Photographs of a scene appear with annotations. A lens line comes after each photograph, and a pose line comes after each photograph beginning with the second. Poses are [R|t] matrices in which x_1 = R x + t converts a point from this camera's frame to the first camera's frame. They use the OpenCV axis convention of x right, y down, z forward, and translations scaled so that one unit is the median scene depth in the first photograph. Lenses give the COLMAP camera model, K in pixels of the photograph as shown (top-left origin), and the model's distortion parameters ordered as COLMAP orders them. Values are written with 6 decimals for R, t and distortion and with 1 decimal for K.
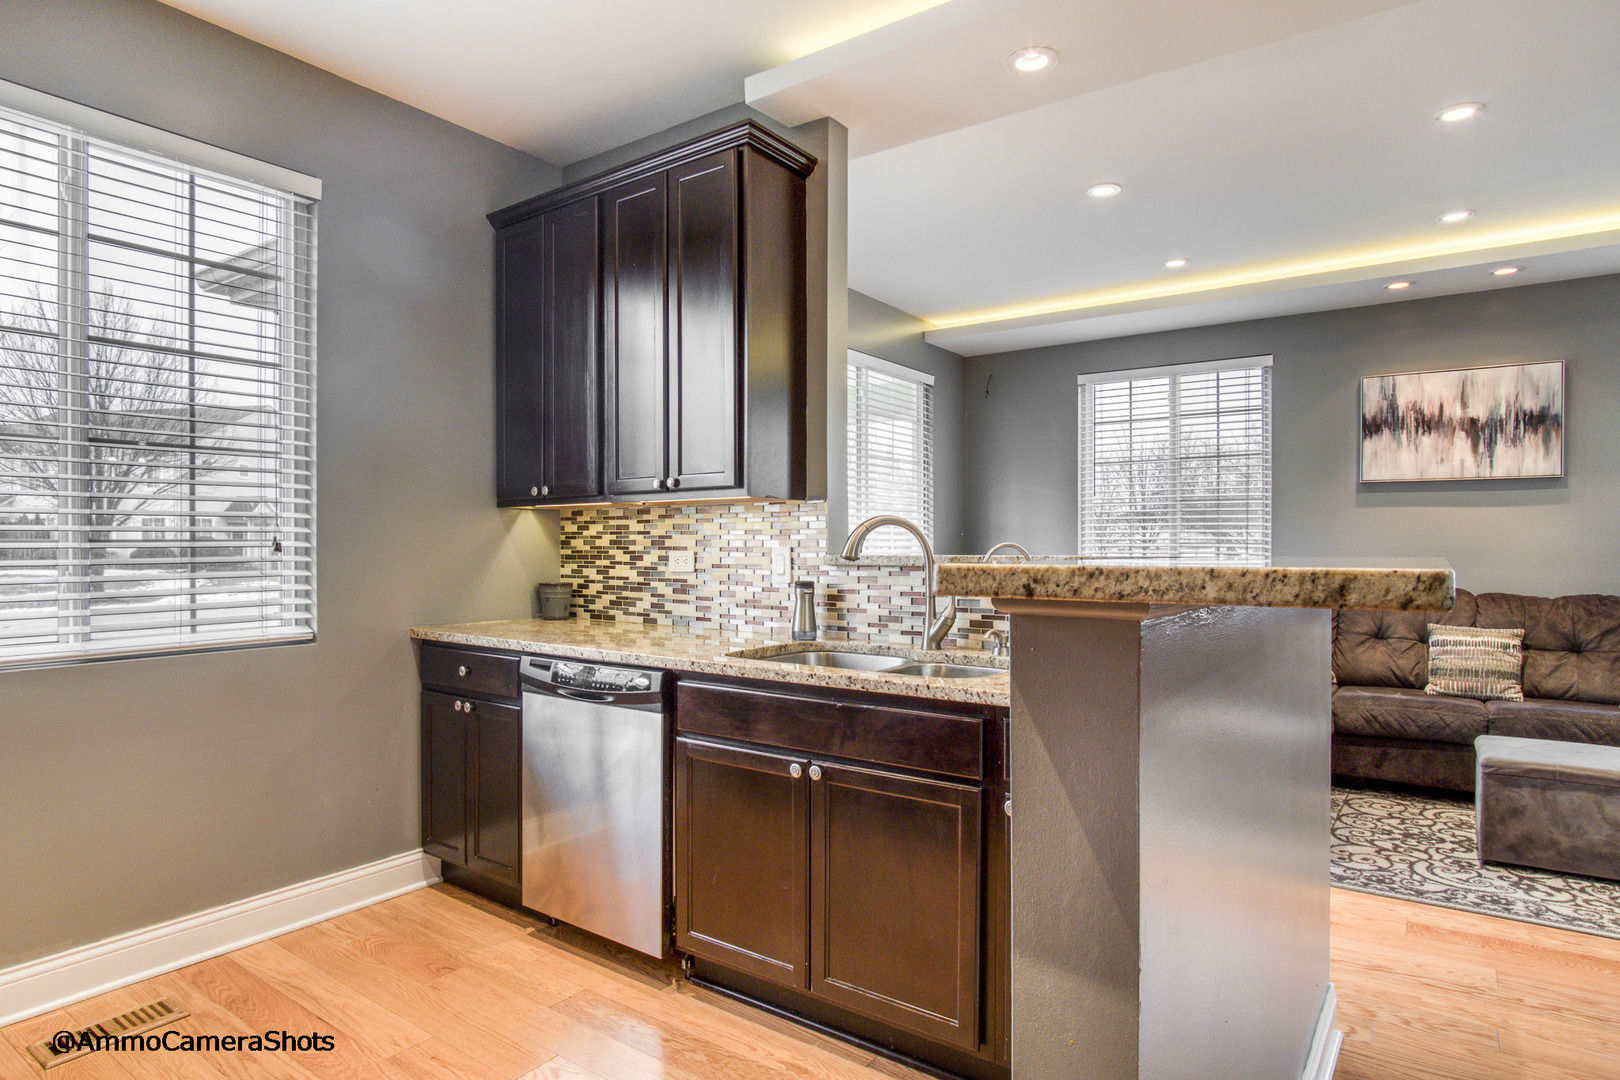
lens RADIAL K [[875.9, 0, 836.0], [0, 875.9, 544.9], [0, 0, 1]] dist [-0.028609, 0.001799]
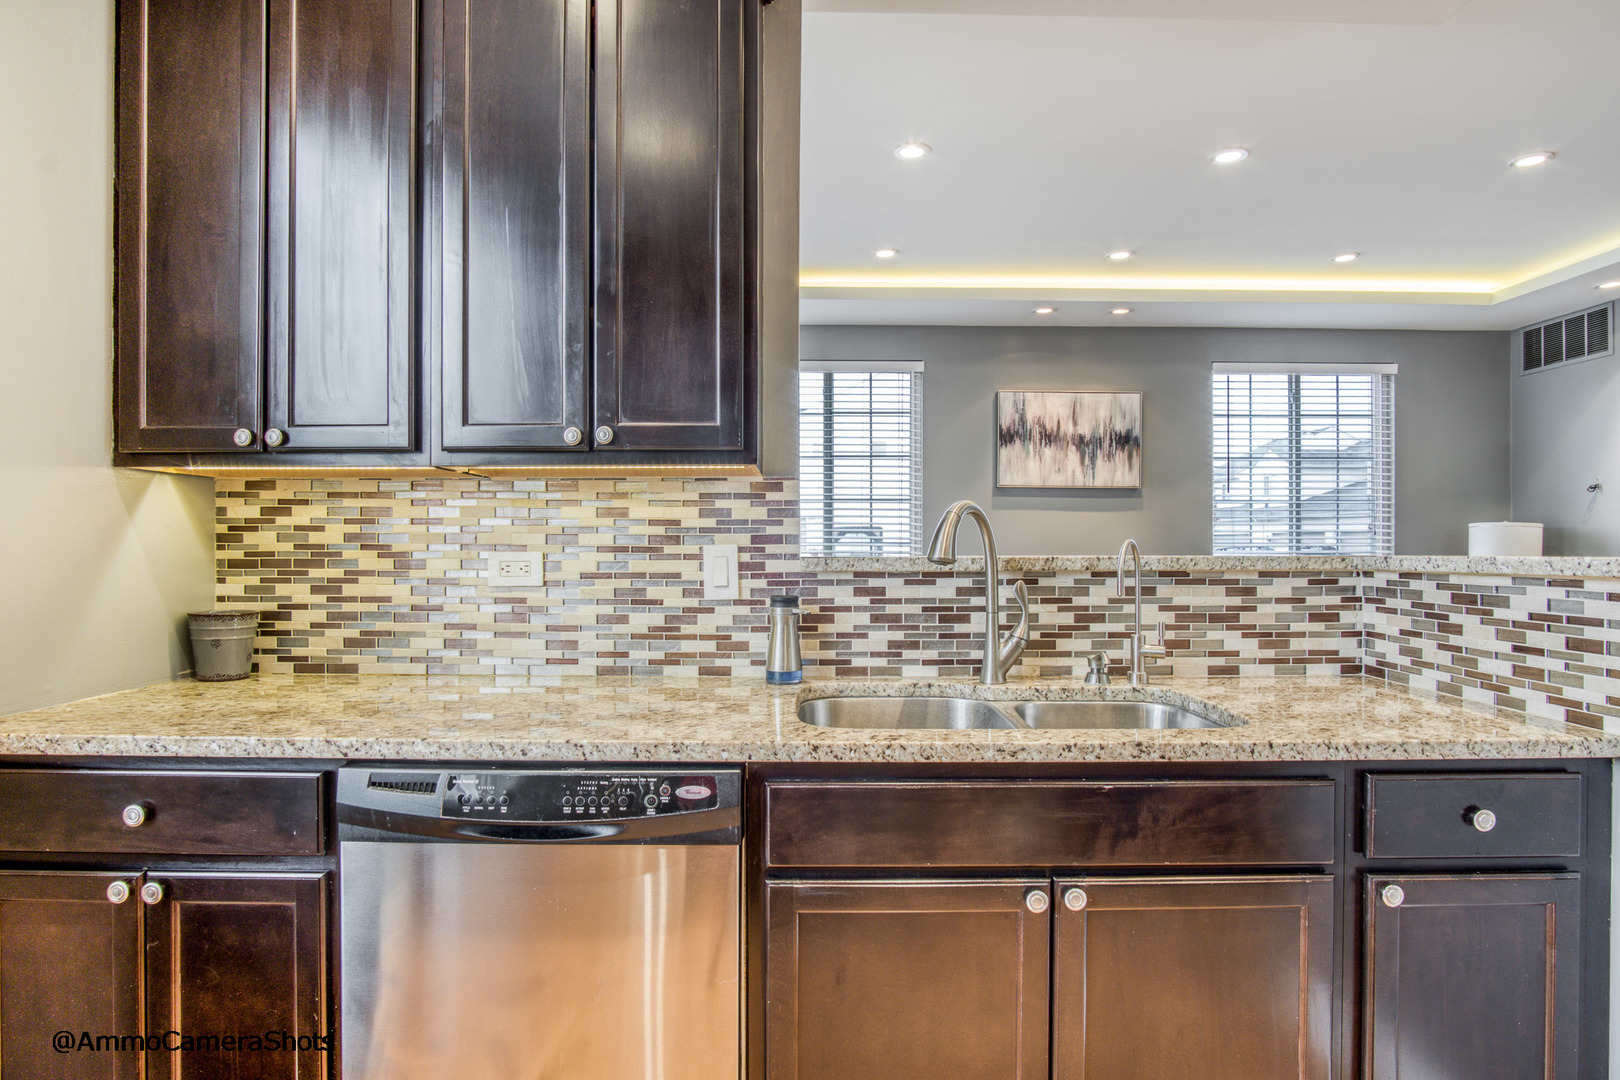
lens RADIAL K [[875.9, 0, 836.0], [0, 875.9, 544.9], [0, 0, 1]] dist [-0.028609, 0.001799]
pose [[0.822395, 0.000510, 0.568917, -0.311219], [-0.000662, 1.000000, 0.000060, 0.001773], [-0.568916, -0.000425, 0.822395, 0.341635]]
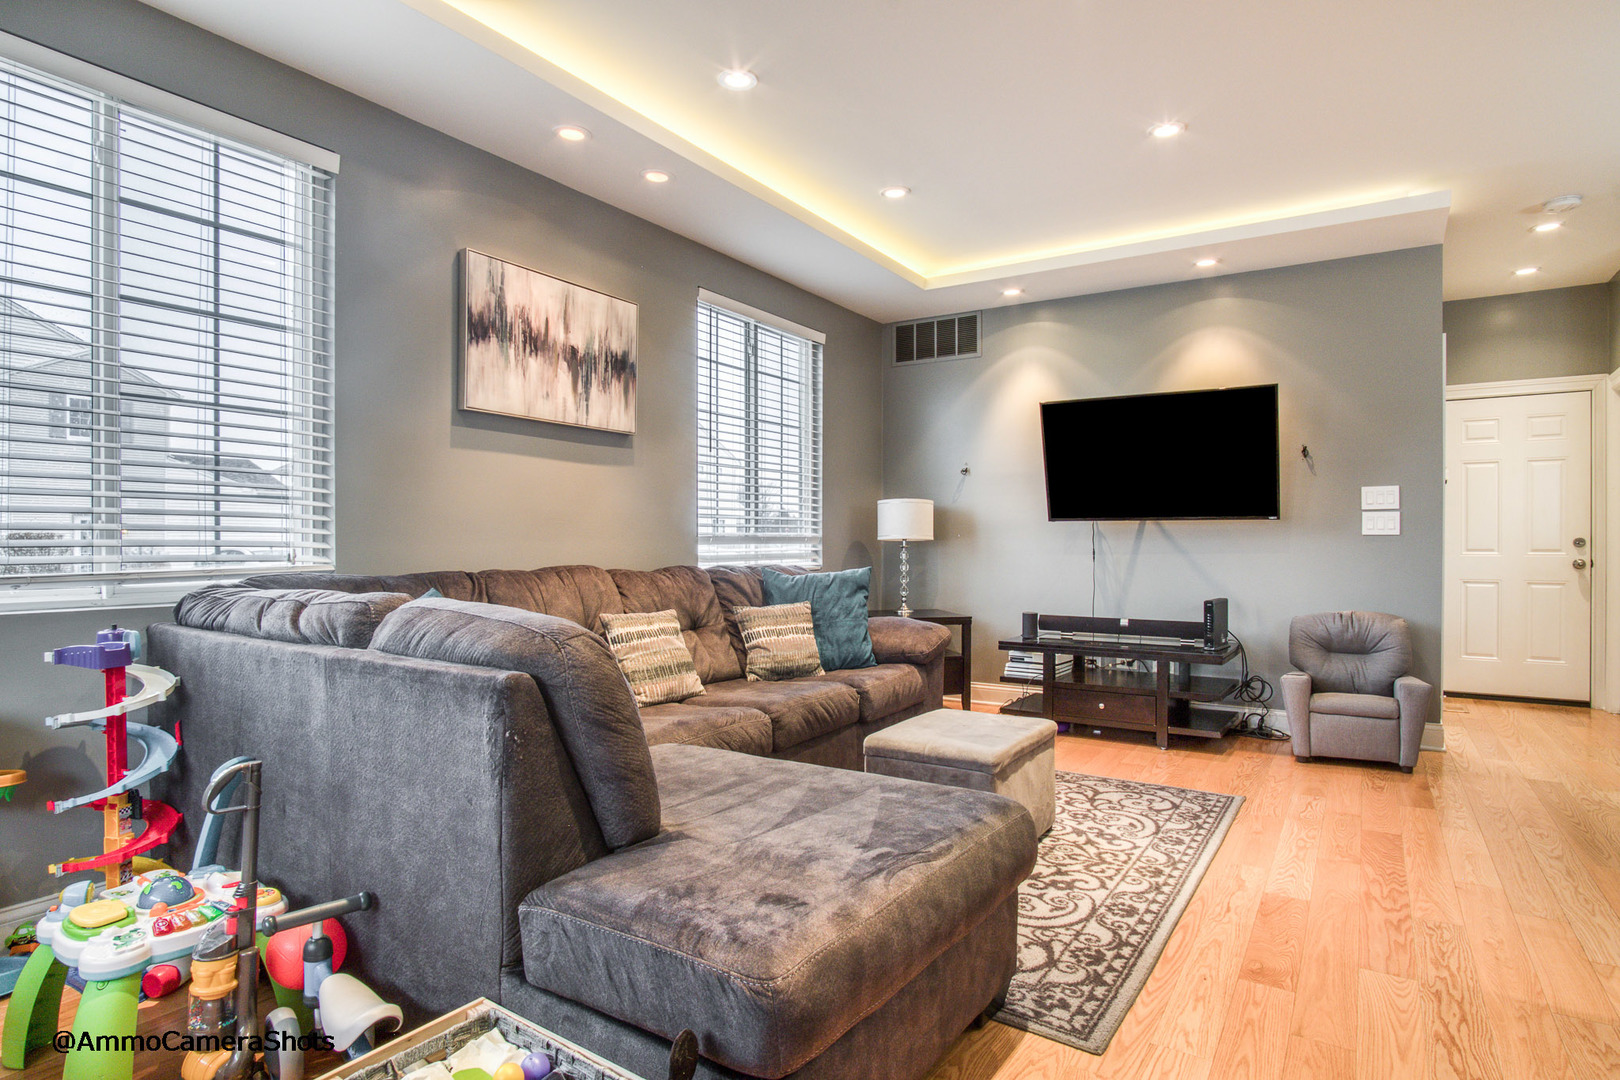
lens RADIAL K [[875.9, 0, 836.0], [0, 875.9, 544.9], [0, 0, 1]] dist [-0.028609, 0.001799]
pose [[-0.008757, -0.004074, 0.999953, -0.080890], [0.002204, 0.999989, 0.004094, 0.044813], [-0.999959, 0.002240, -0.008748, 1.192036]]
